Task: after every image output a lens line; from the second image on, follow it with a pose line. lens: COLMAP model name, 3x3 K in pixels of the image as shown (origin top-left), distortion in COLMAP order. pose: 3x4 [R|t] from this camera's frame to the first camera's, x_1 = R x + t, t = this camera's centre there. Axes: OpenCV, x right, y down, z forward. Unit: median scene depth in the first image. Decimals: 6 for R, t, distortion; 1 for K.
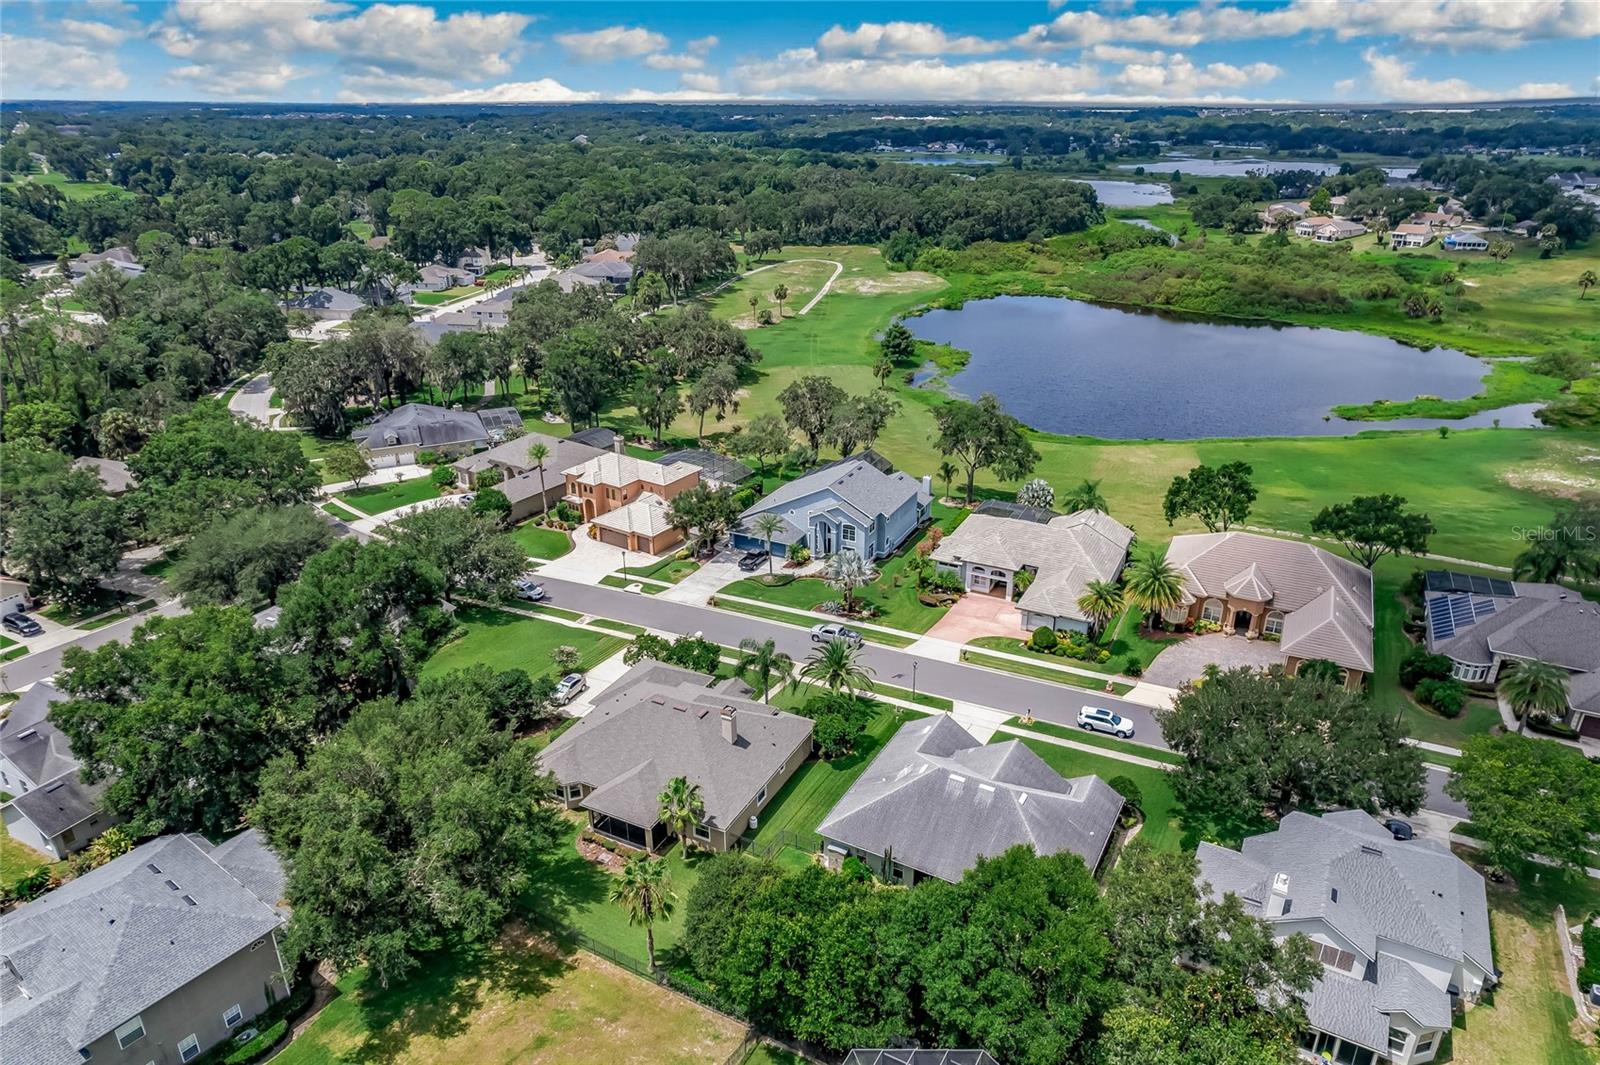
lens RADIAL K [[1025.1, 0, 800.0], [0, 1025.1, 532.5], [0, 0, 1]] dist [-0.048299, 0.044440]
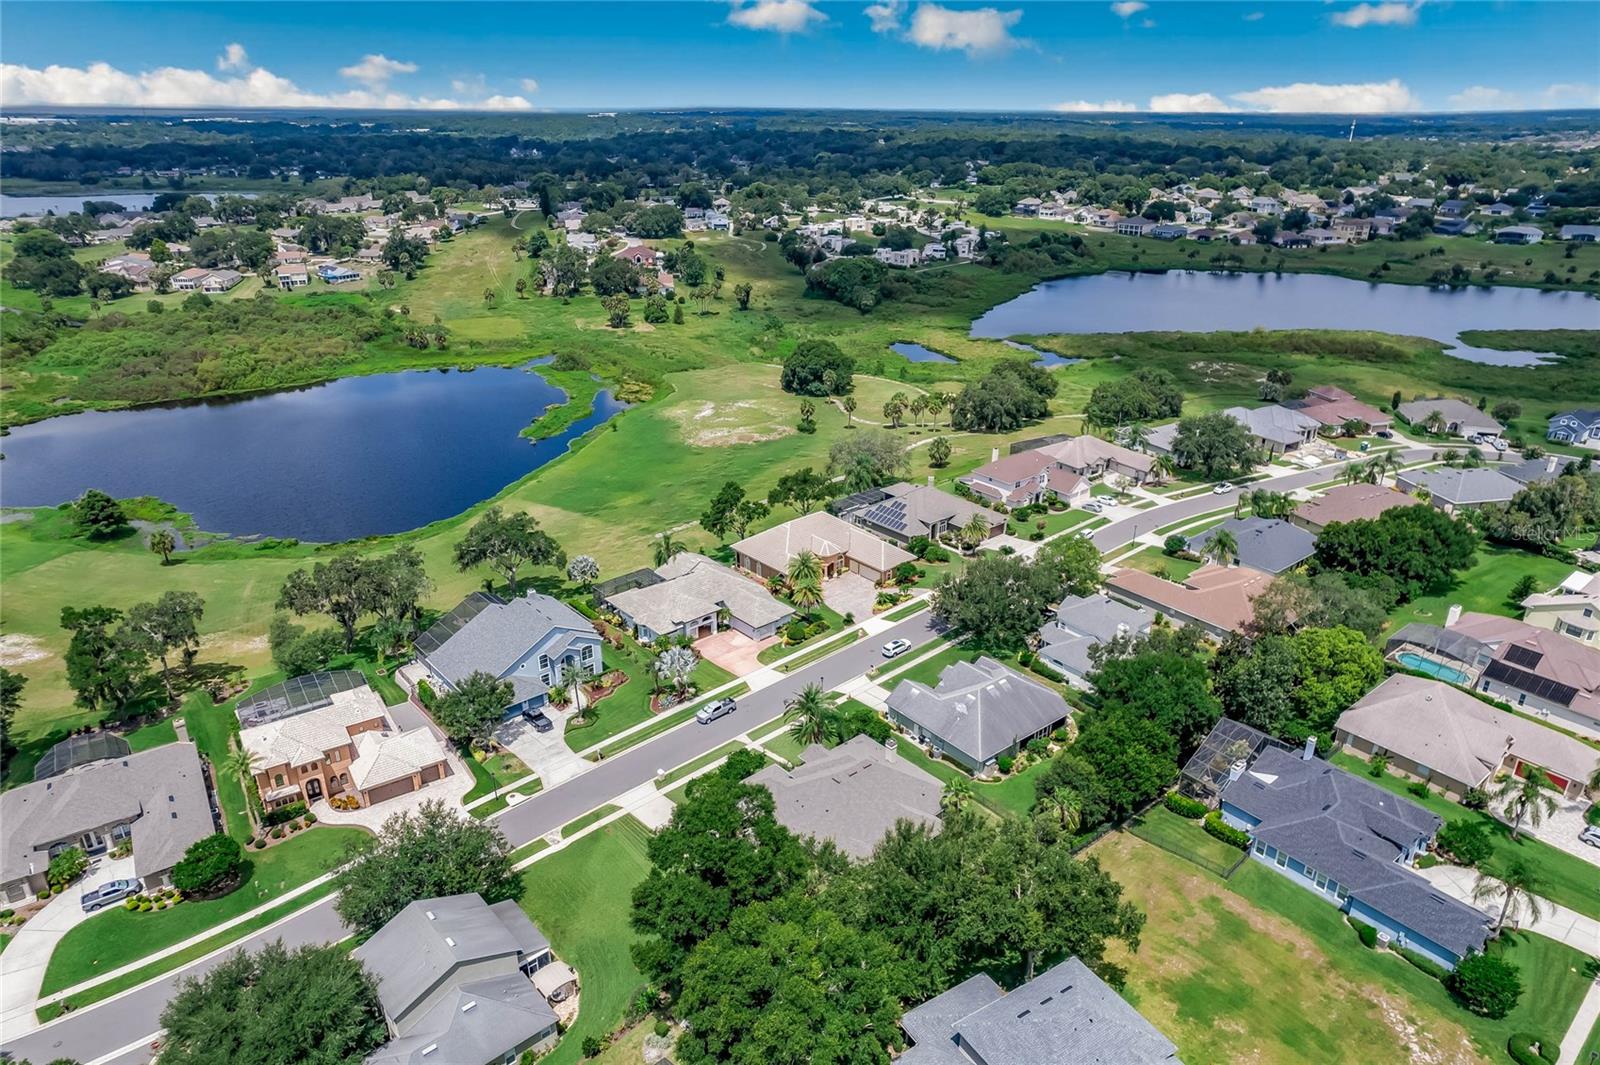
lens RADIAL K [[1002.1, 0, 802.4], [0, 1002.1, 575.1], [0, 0, 1]] dist [-0.015471, 0.002581]
pose [[0.374403, -0.396969, 0.837997, -0.773000], [0.364012, 0.894103, 0.260912, -0.285321], [-0.852829, 0.207354, 0.479256, 0.265384]]
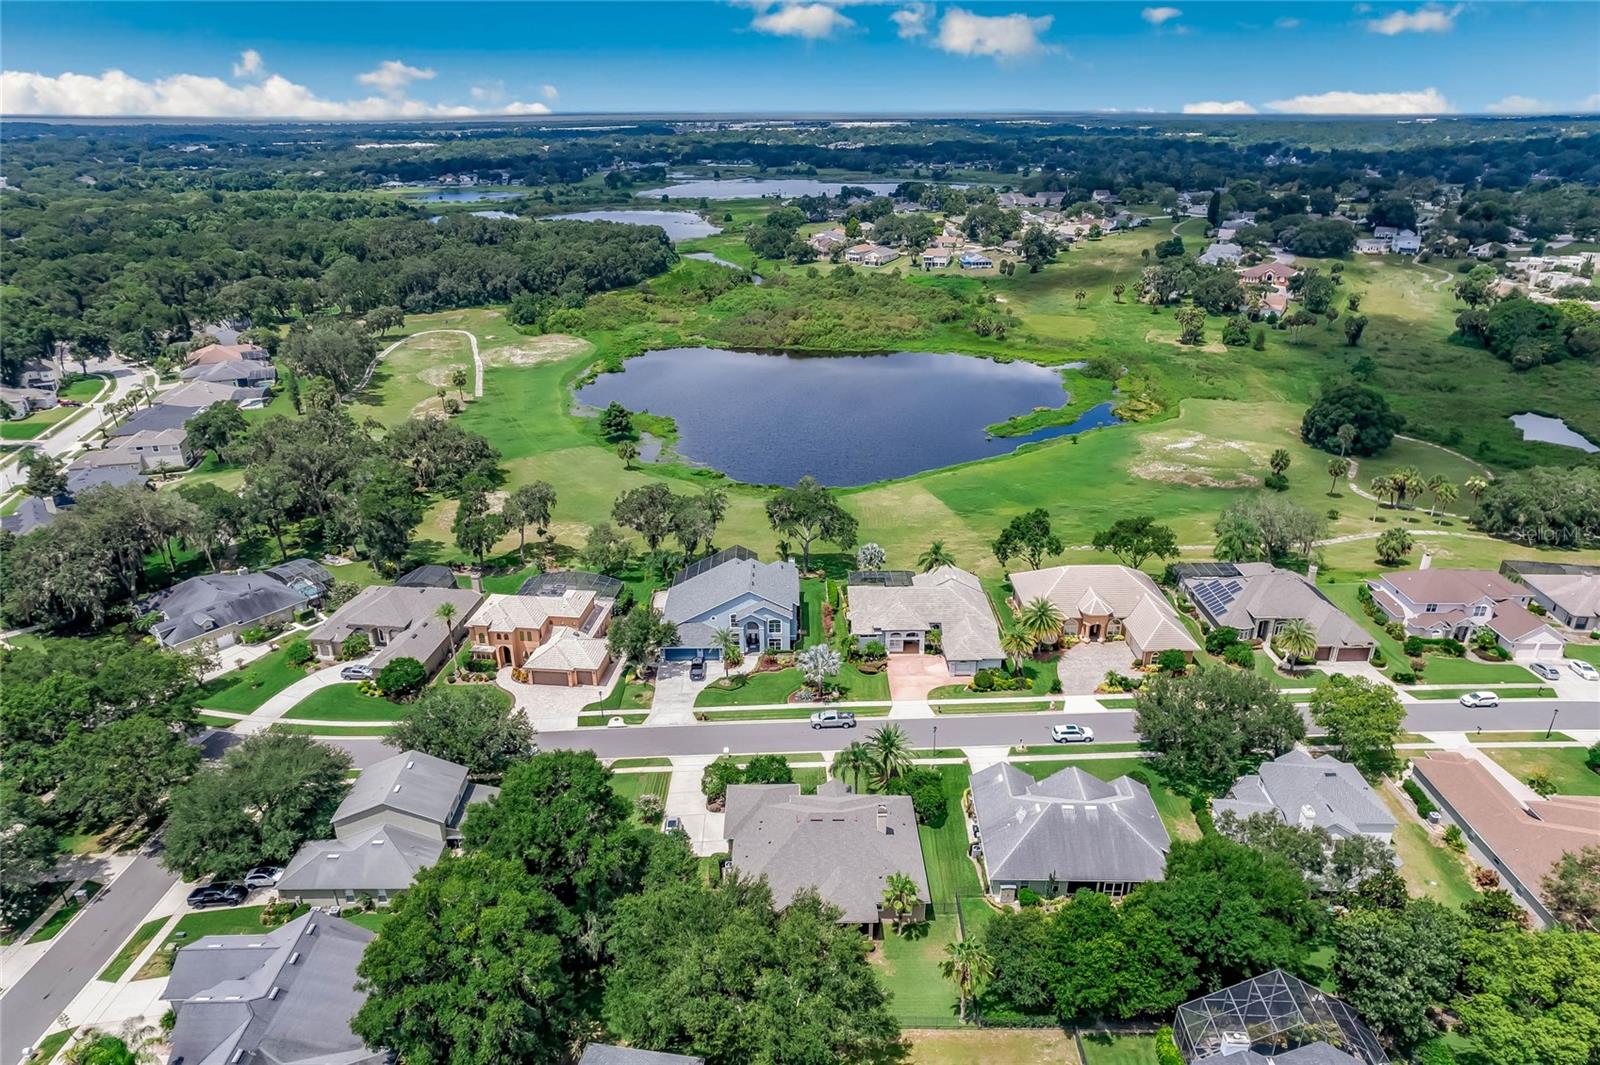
lens RADIAL K [[1025.1, 0, 800.0], [0, 1025.1, 532.5], [0, 0, 1]] dist [-0.048299, 0.044440]
pose [[0.886485, -0.181388, 0.425725, -0.410778], [0.185702, 0.982093, 0.031751, -0.139132], [-0.423861, 0.050911, 0.904295, -0.058868]]
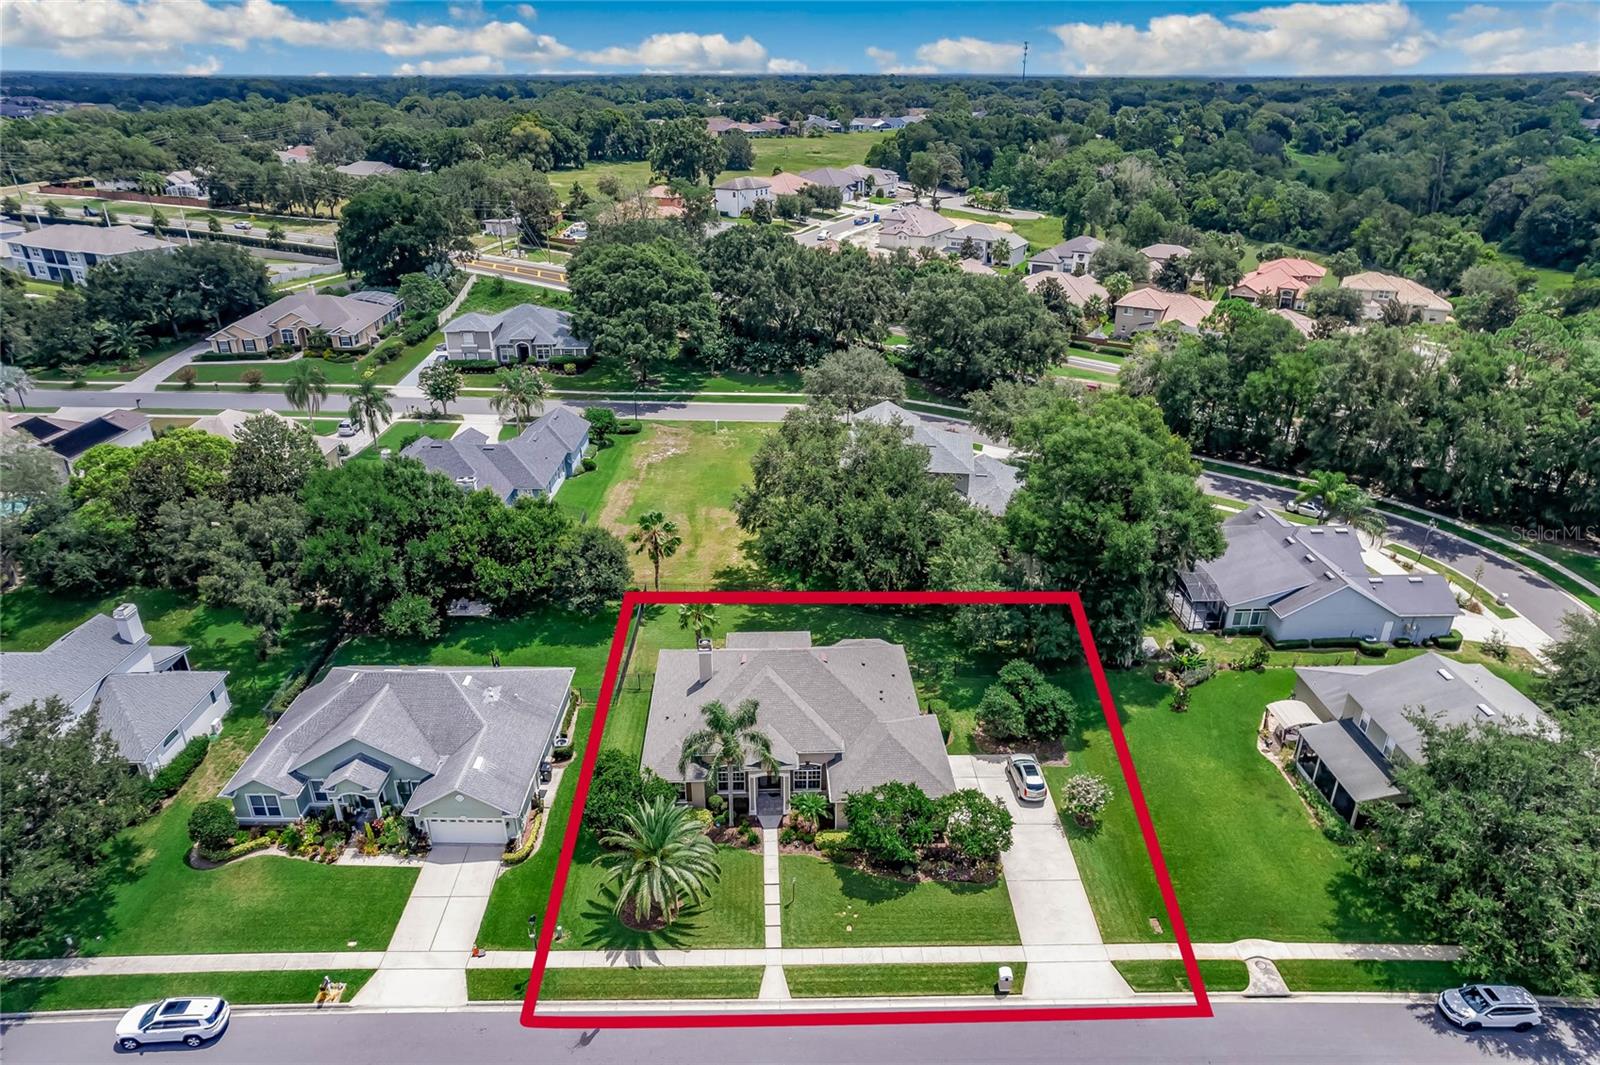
lens RADIAL K [[1022.3, 0, 800.0], [0, 1022.3, 532.5], [0, 0, 1]] dist [-0.048160, 0.057083]
pose [[-0.876545, 0.199600, -0.437983, 0.144357], [-0.187756, 0.696078, 0.692981, -0.332745], [0.443189, 0.689663, -0.572668, 0.967444]]
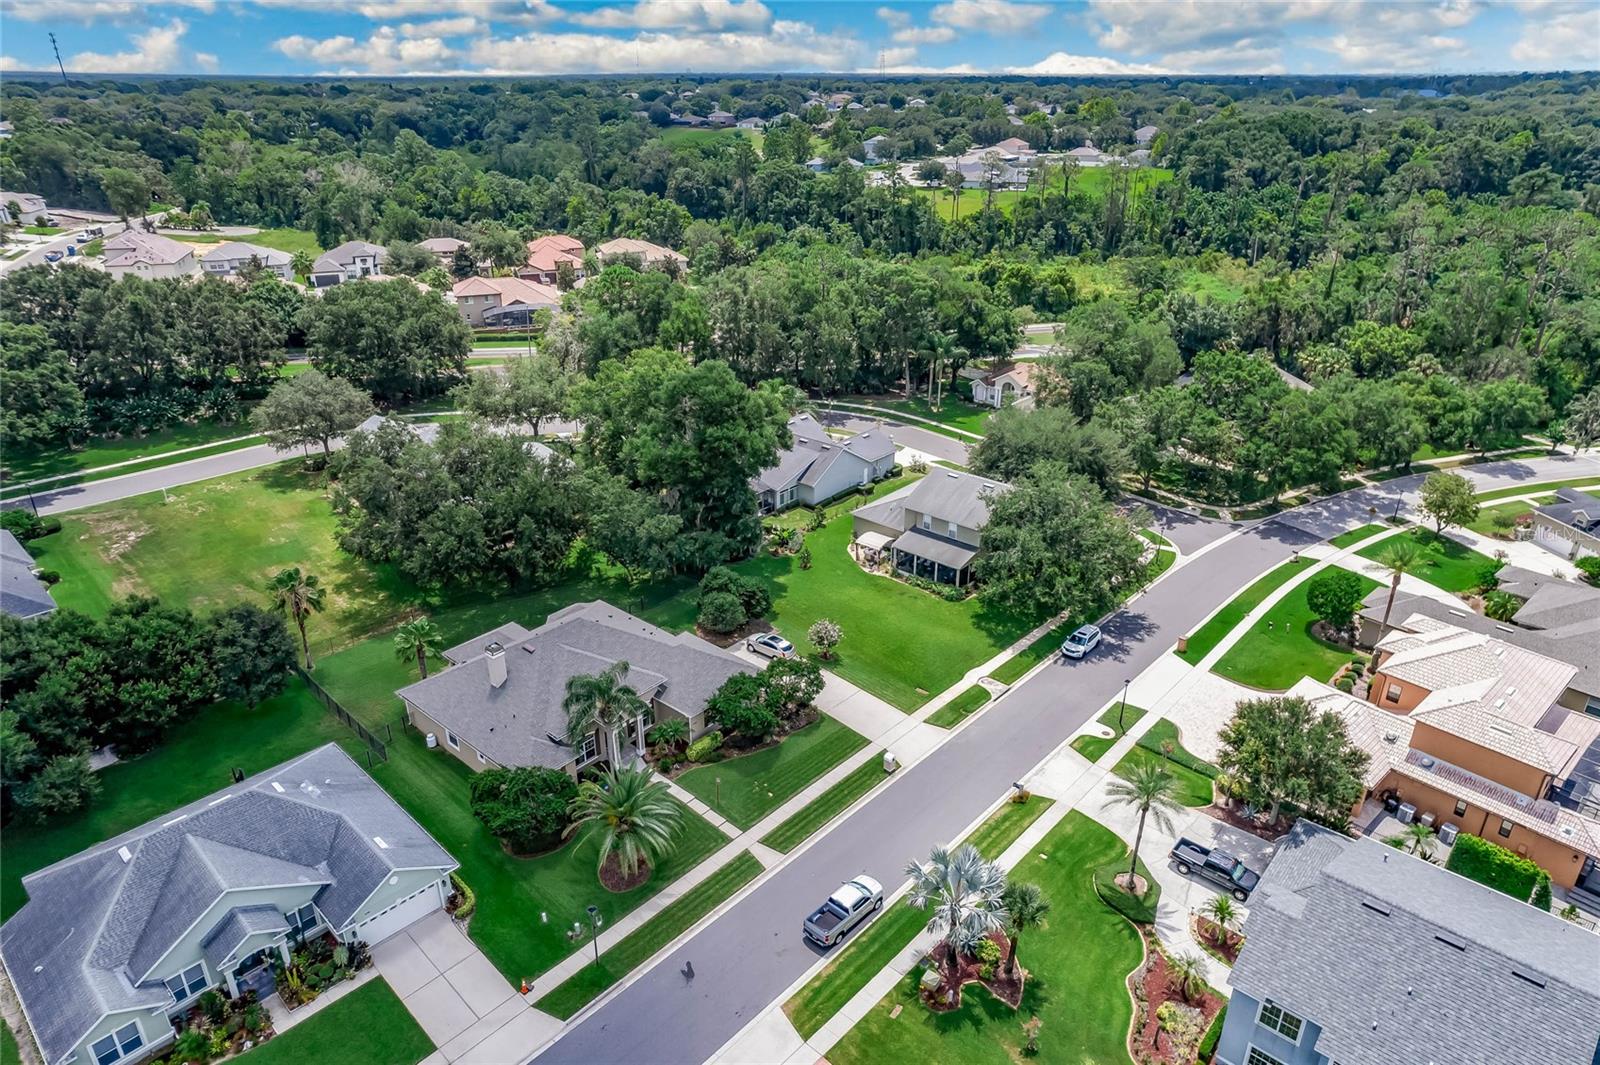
lens RADIAL K [[1025.1, 0, 800.0], [0, 1025.1, 532.5], [0, 0, 1]] dist [-0.048299, 0.044440]
pose [[-0.250109, 0.400827, -0.881353, 0.386842], [-0.377417, 0.797917, 0.469984, -0.268379], [0.891629, 0.450185, -0.048287, 0.811964]]
